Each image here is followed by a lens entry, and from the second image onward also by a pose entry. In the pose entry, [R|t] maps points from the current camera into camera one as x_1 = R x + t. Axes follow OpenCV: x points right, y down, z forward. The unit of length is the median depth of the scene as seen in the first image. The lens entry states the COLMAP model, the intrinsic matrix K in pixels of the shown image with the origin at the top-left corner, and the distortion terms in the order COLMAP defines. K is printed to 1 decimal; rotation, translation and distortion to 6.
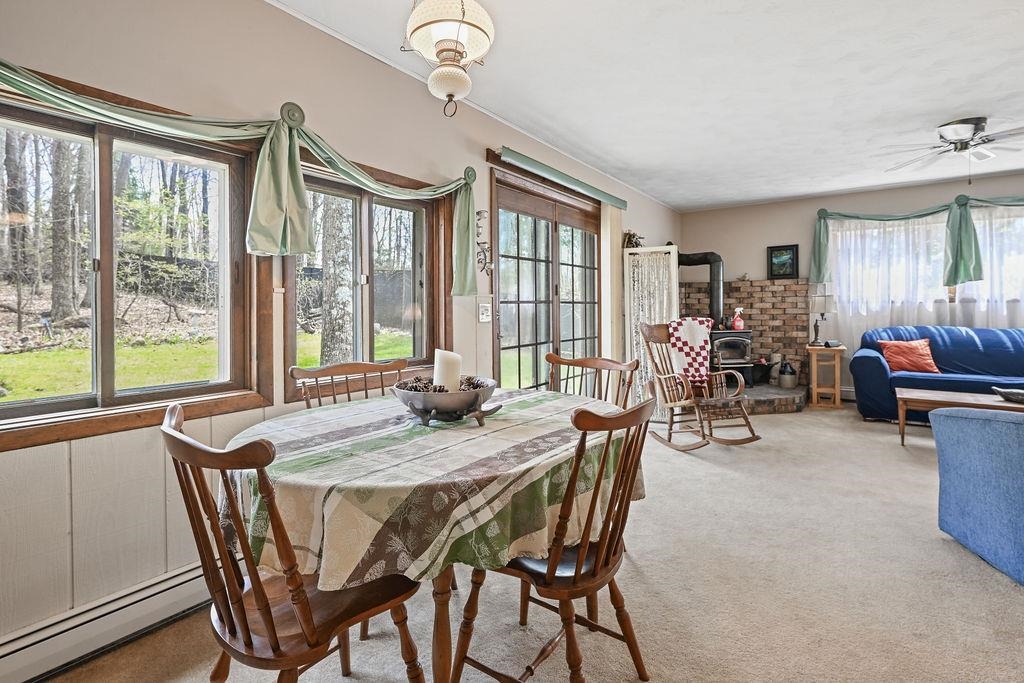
lens RADIAL K [[485.3, 0, 511.1], [0, 485.3, 313.1], [0, 0, 1]] dist [0.000074, 0.000412]
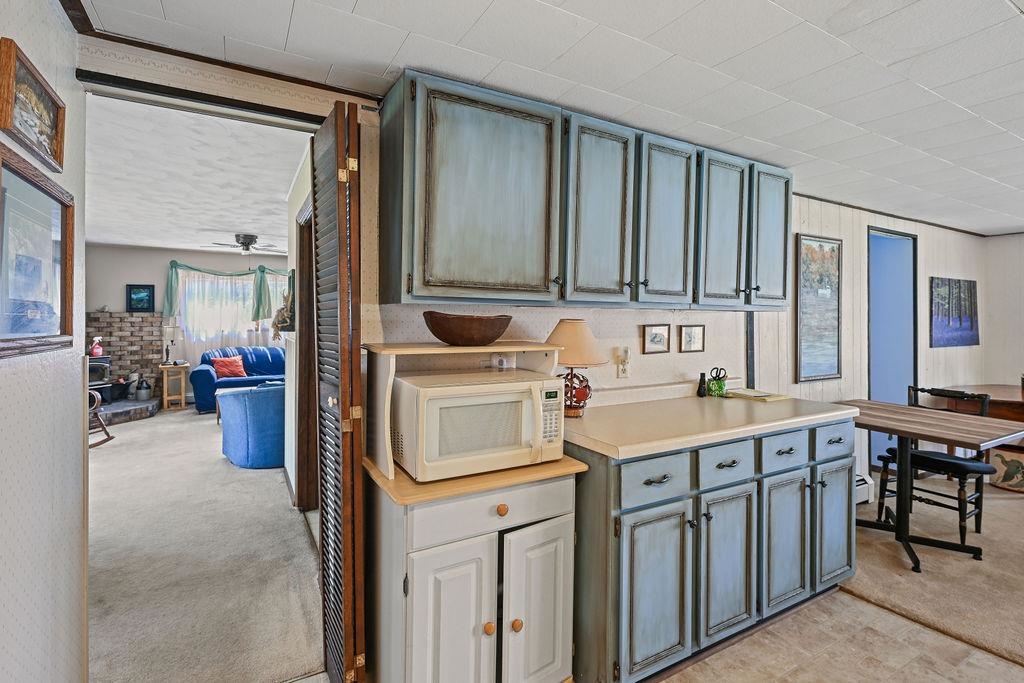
lens RADIAL K [[487.9, 0, 511.6], [0, 487.9, 320.7], [0, 0, 1]] dist [0.001316, 0.000214]
pose [[0.420681, 0.008035, 0.907173, -0.182405], [0.004167, 0.999933, -0.010788, -0.034631], [-0.907199, 0.008319, 0.420619, -0.409392]]
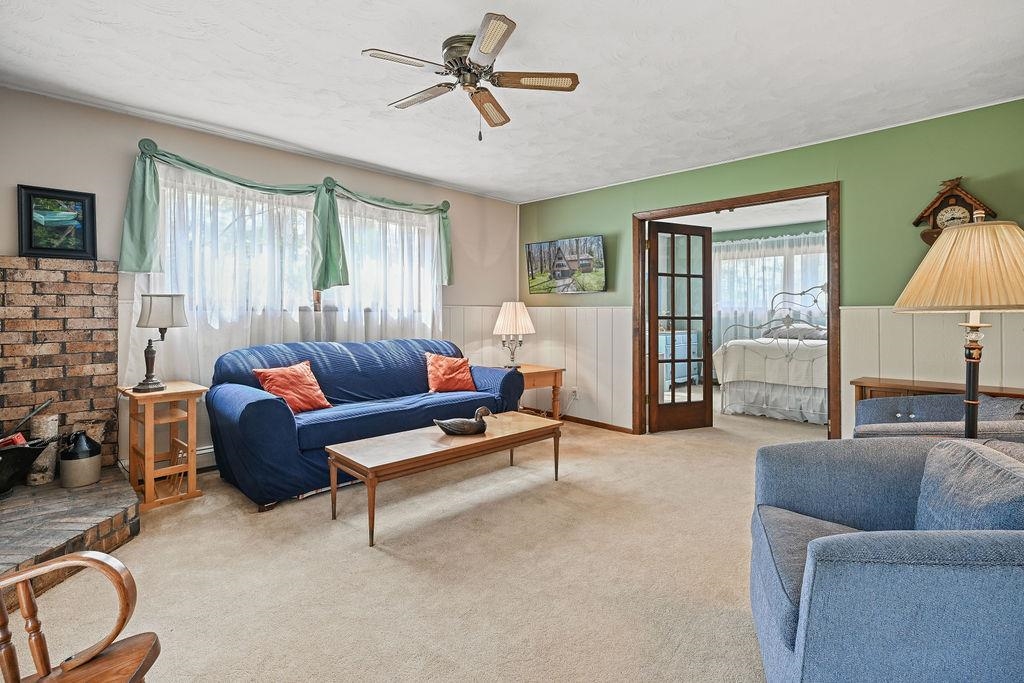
lens RADIAL K [[486.8, 0, 515.6], [0, 486.8, 311.6], [0, 0, 1]] dist [0.000512, 0.000661]
pose [[0.159412, 0.013088, 0.987125, 0.170070], [0.007374, 0.999868, -0.014448, -0.006978], [-0.987185, 0.009582, 0.159295, 0.527119]]
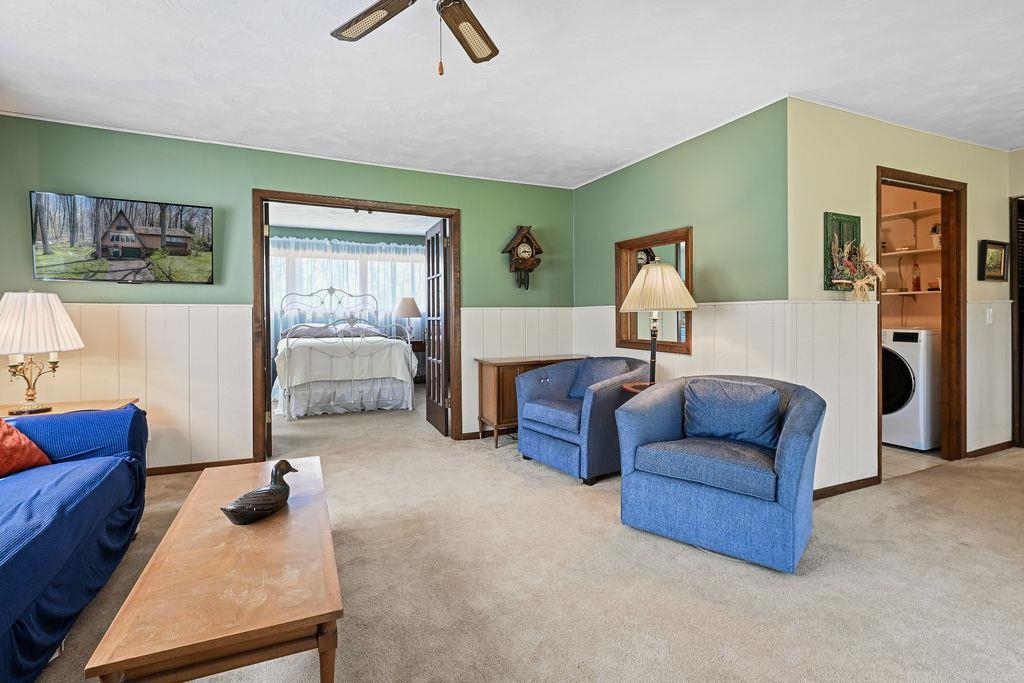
lens RADIAL K [[485.3, 0, 511.1], [0, 485.3, 313.1], [0, 0, 1]] dist [0.000074, 0.000412]
pose [[-0.868556, 0.012828, 0.495425, 0.397623], [0.015970, 0.999870, 0.002108, -0.010864], [-0.495333, 0.009743, -0.868648, 0.882188]]
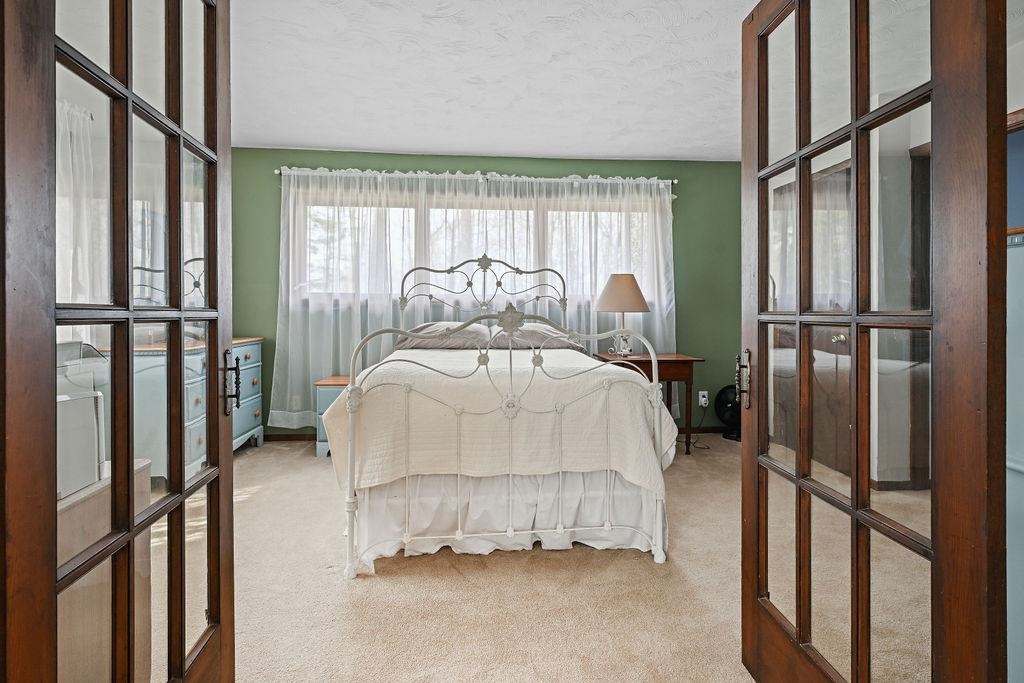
lens RADIAL K [[485.3, 0, 511.1], [0, 485.3, 313.1], [0, 0, 1]] dist [0.000074, 0.000412]
pose [[-0.642279, 0.000669, 0.766471, 0.905615], [0.009073, 0.999936, 0.006729, -0.005284], [-0.766418, 0.011276, -0.642244, 0.402194]]
